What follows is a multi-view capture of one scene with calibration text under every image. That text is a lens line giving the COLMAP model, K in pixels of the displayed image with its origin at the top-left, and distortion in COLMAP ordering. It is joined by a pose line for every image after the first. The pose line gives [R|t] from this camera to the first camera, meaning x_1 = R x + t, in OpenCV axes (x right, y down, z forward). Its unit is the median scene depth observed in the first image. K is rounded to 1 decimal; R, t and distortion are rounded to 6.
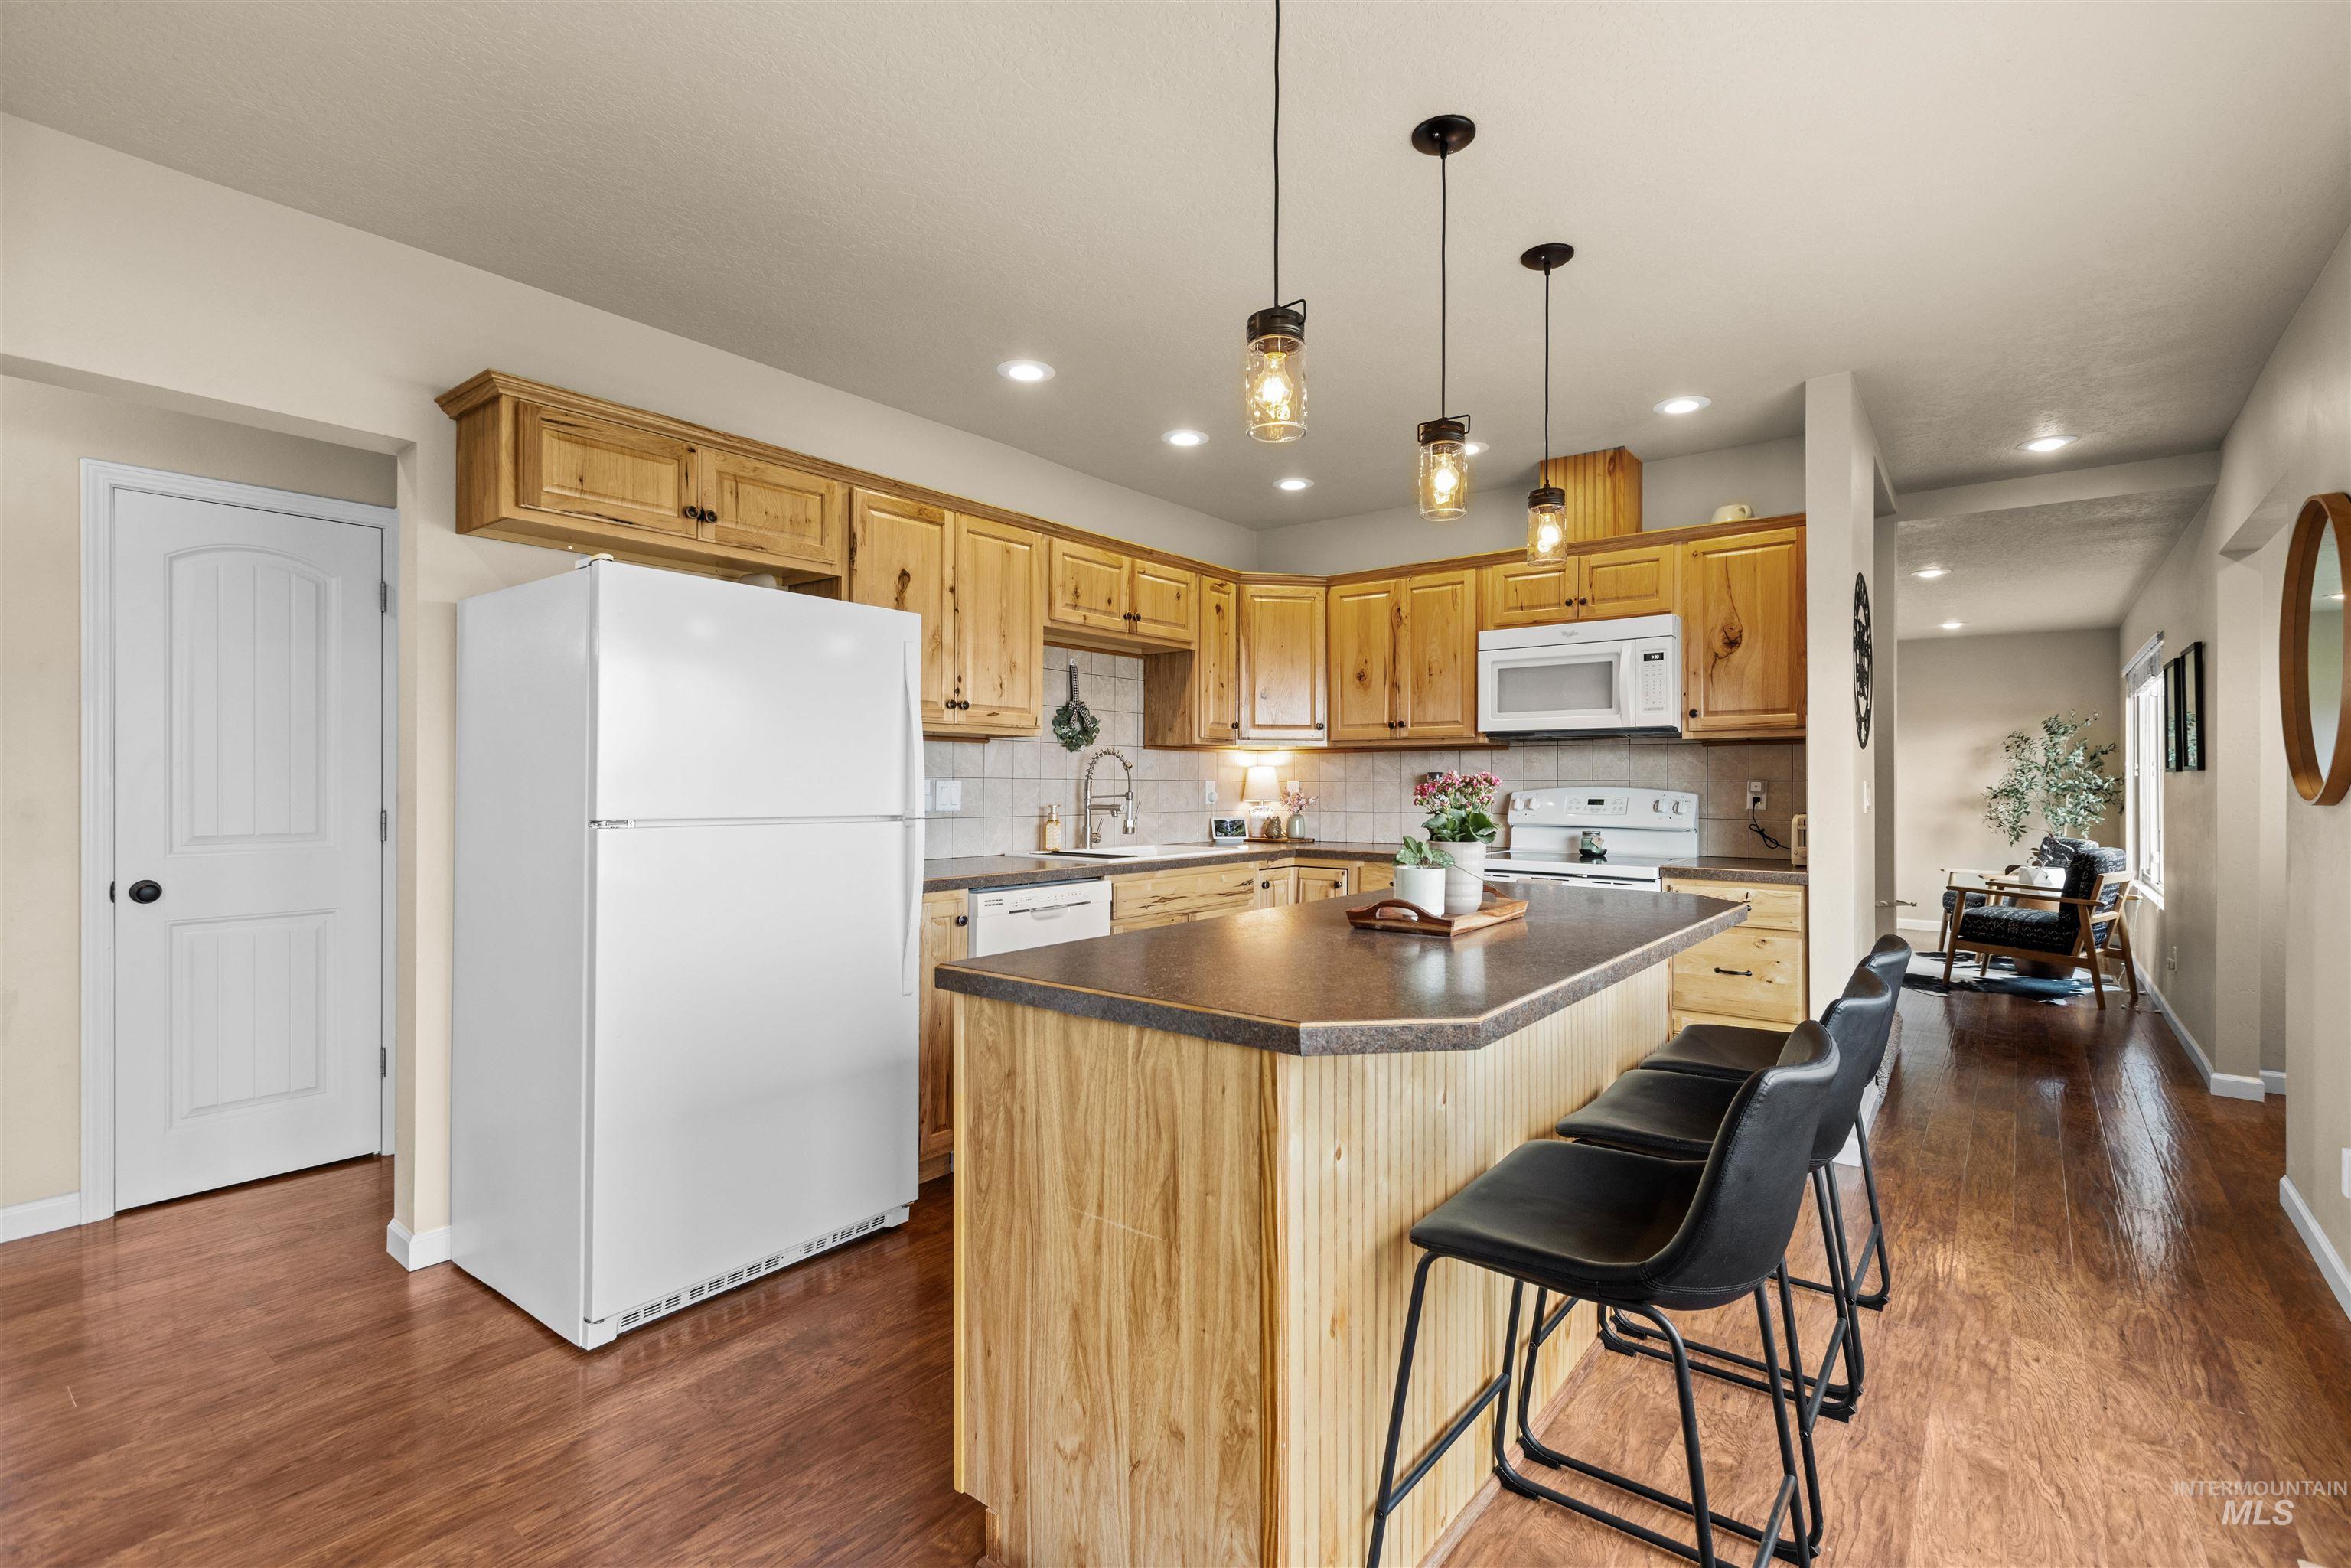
lens RADIAL K [[1060.4, 0, 1191.7], [0, 1060.4, 777.2], [0, 0, 1]] dist [-0.000696, 0.000370]
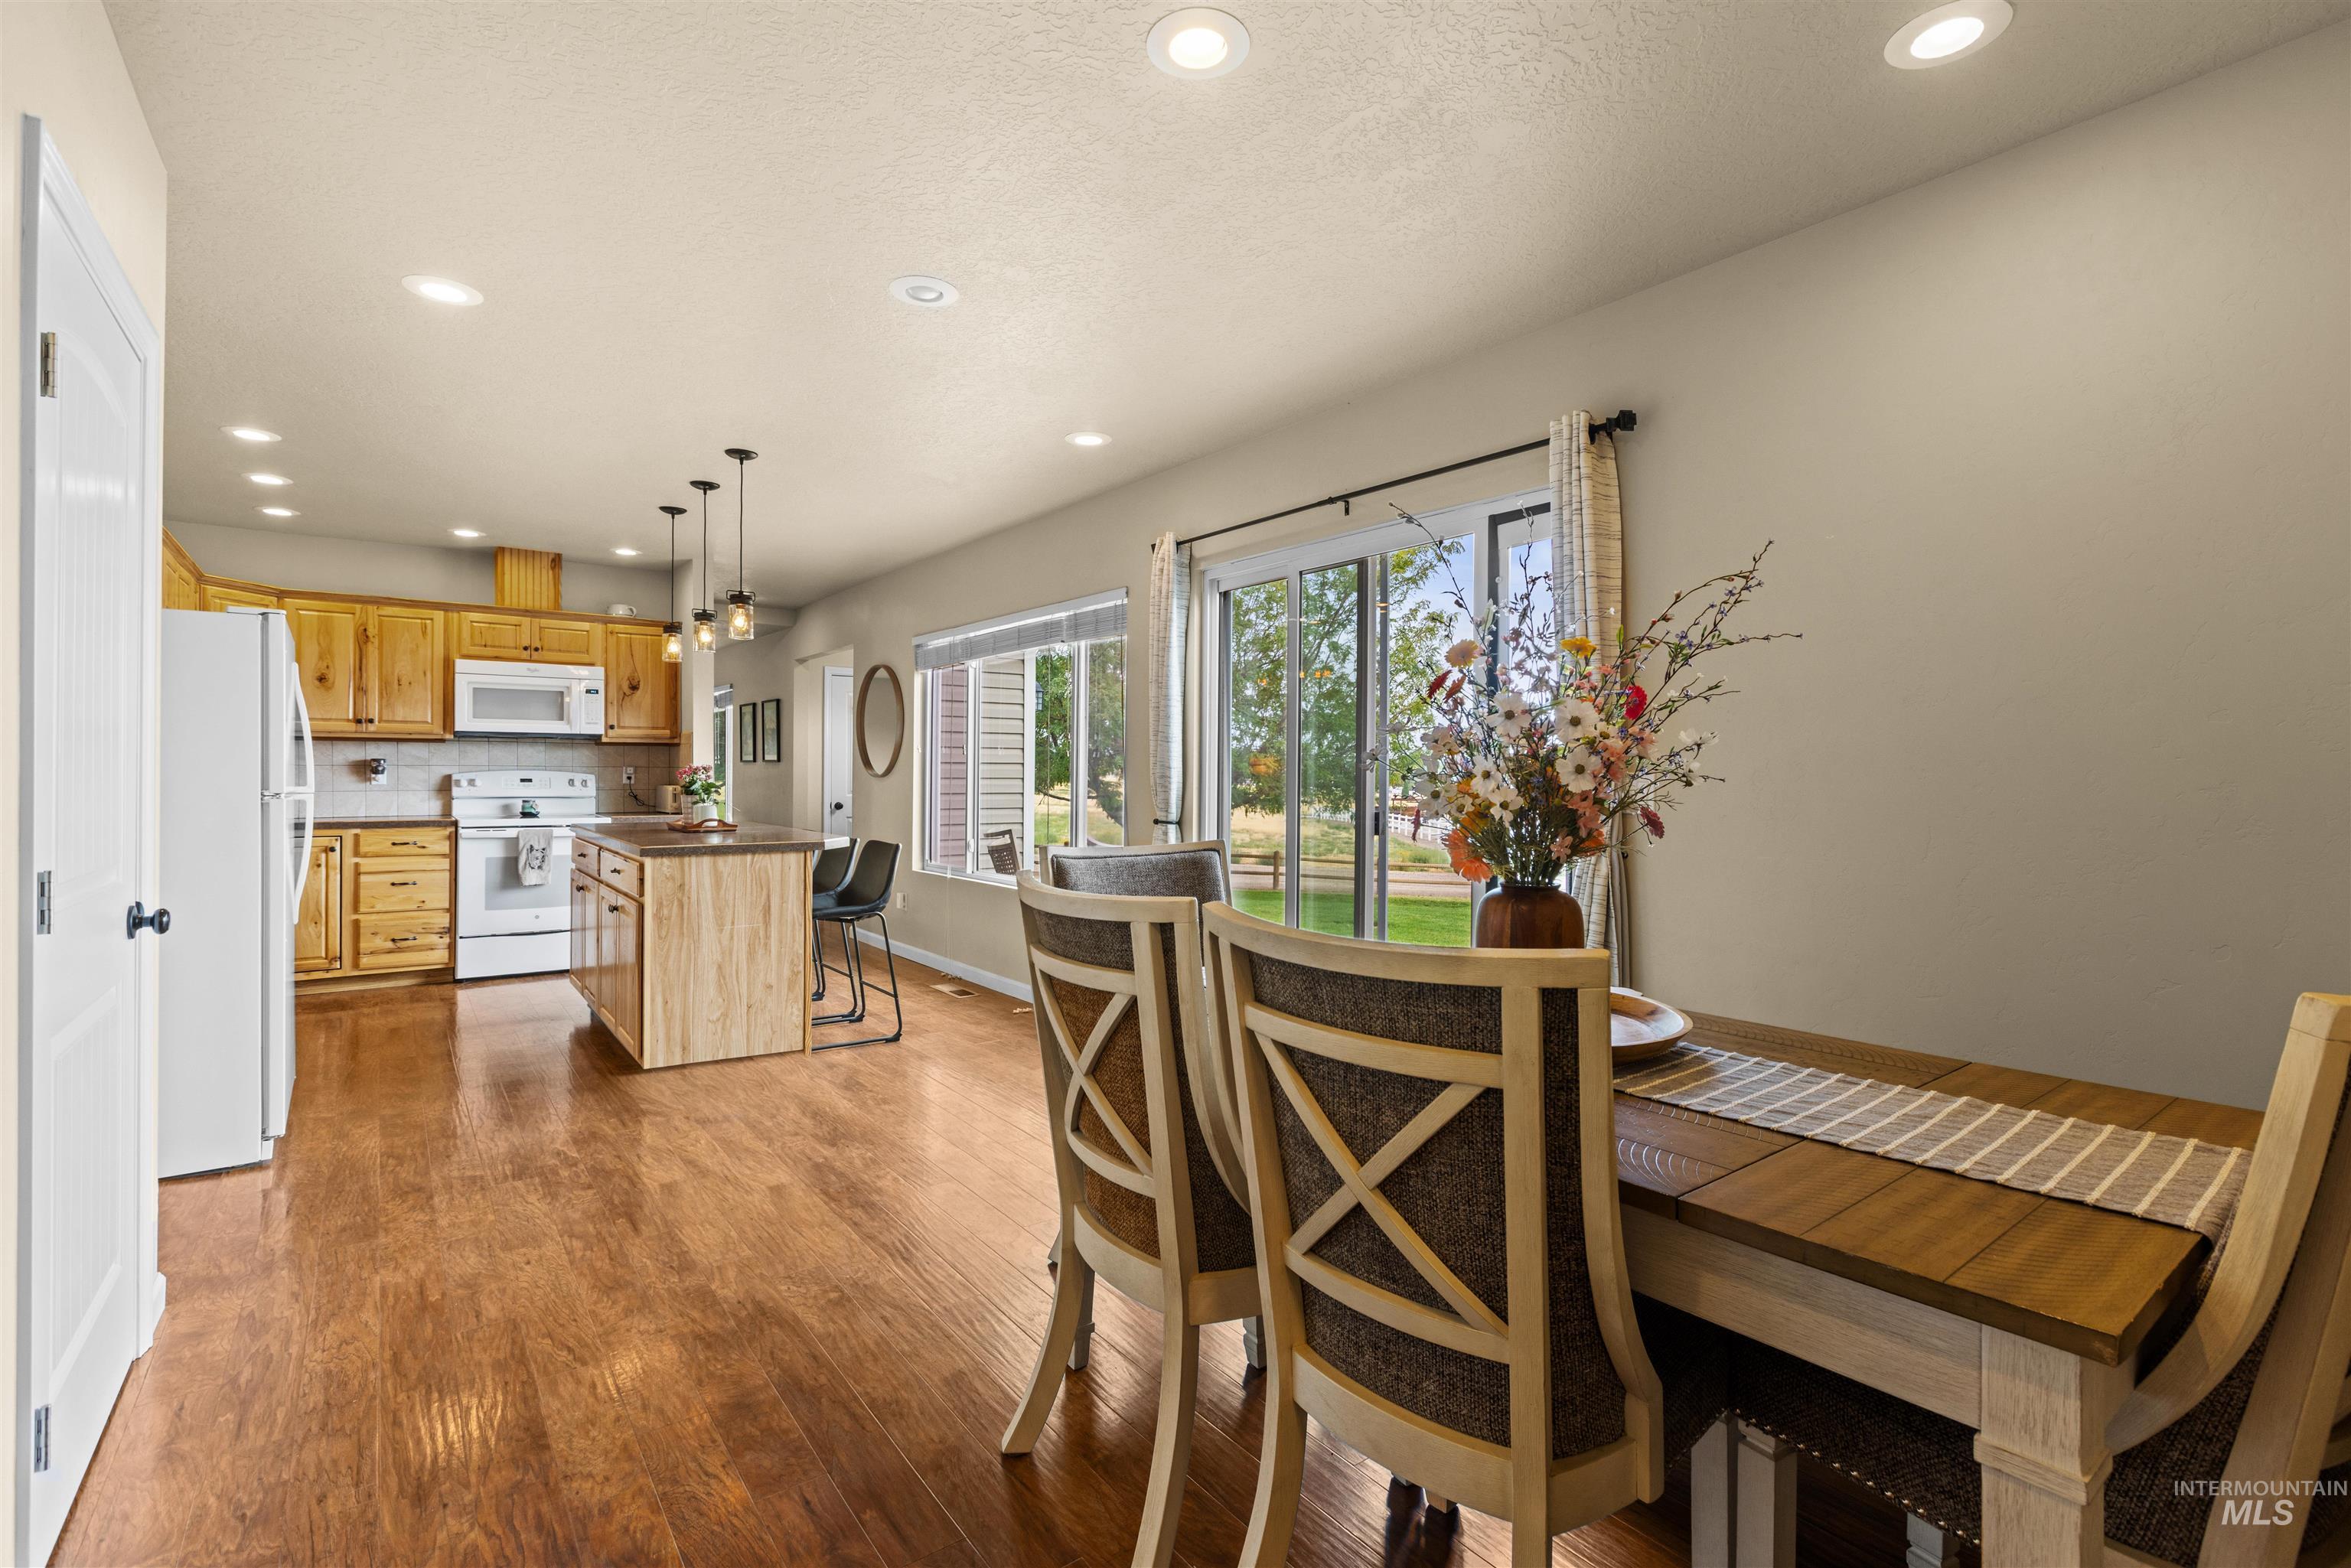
lens RADIAL K [[1060.4, 0, 1181.5], [0, 1060.4, 776.6], [0, 0, 1]] dist [-0.000696, 0.000370]
pose [[0.261284, -0.004799, 0.965250, -0.864324], [-0.010379, 0.999916, 0.007781, -0.003565], [-0.965206, -0.012051, 0.261212, -0.300233]]
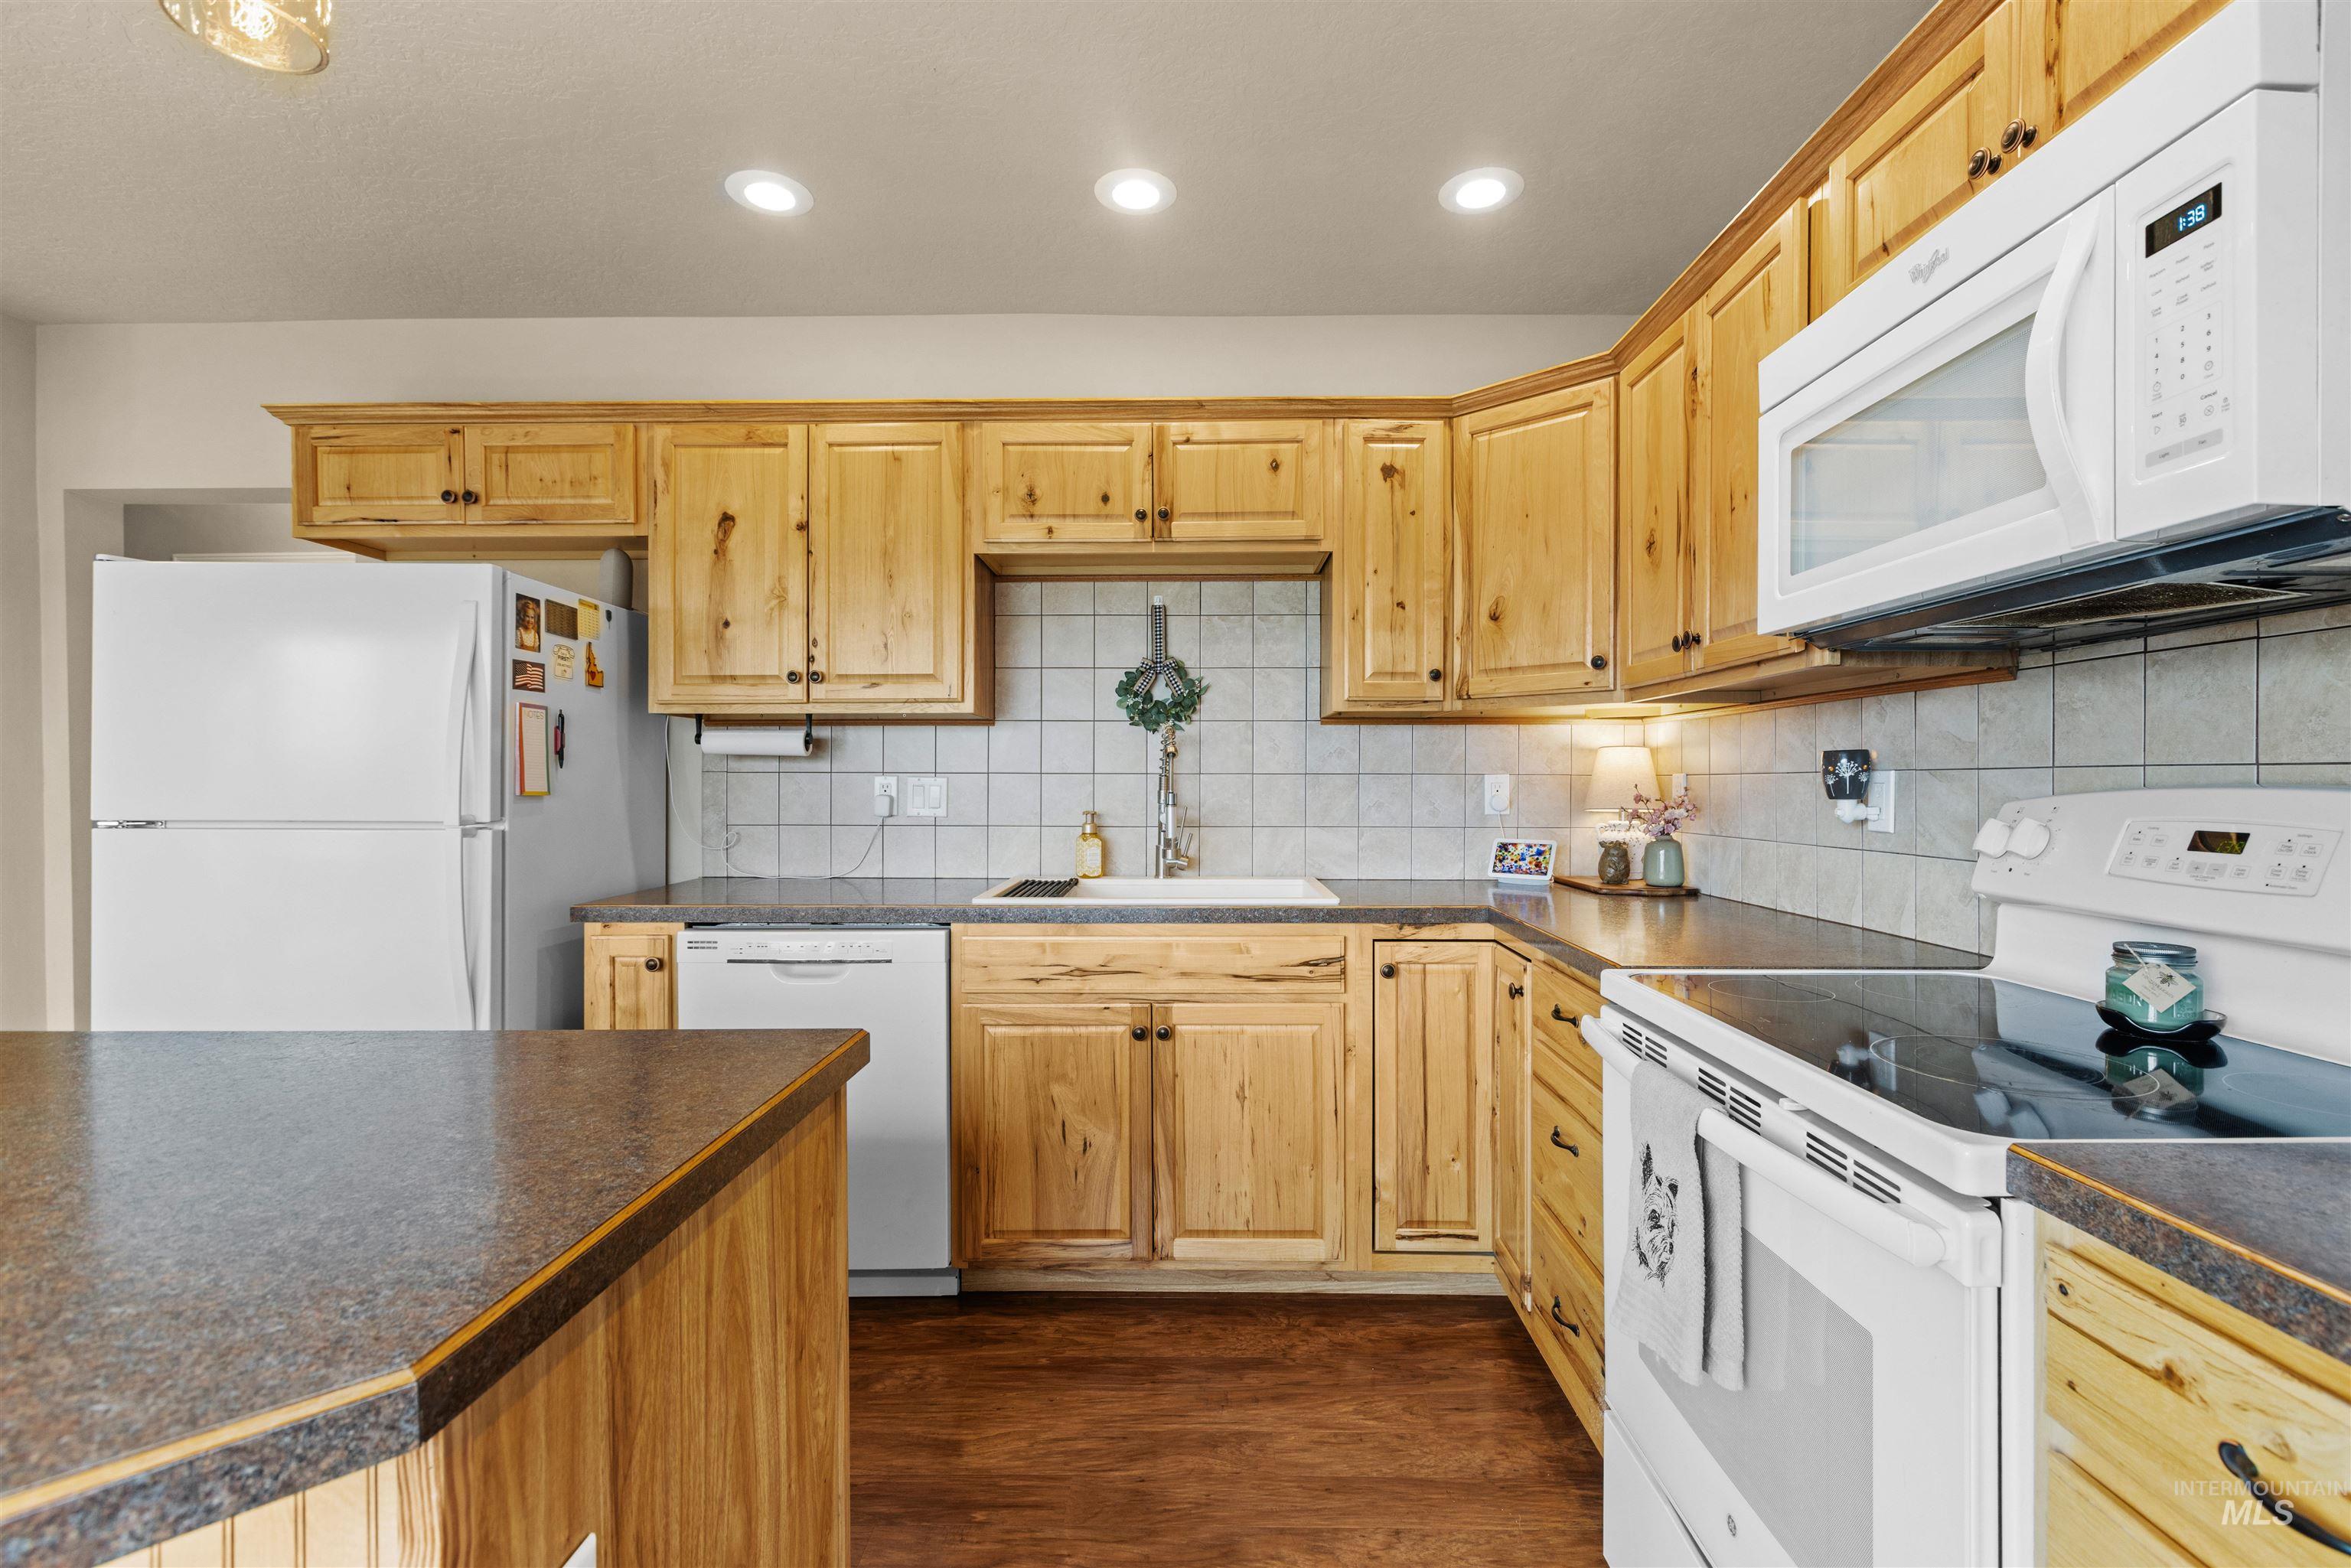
lens RADIAL K [[1060.4, 0, 1200.2], [0, 1060.4, 779.8], [0, 0, 1]] dist [-0.000696, 0.000370]
pose [[0.604609, -0.002313, -0.796519, 0.470715], [0.008376, 0.999959, 0.003454, 0.003994], [0.796478, -0.008760, 0.604604, 0.652821]]
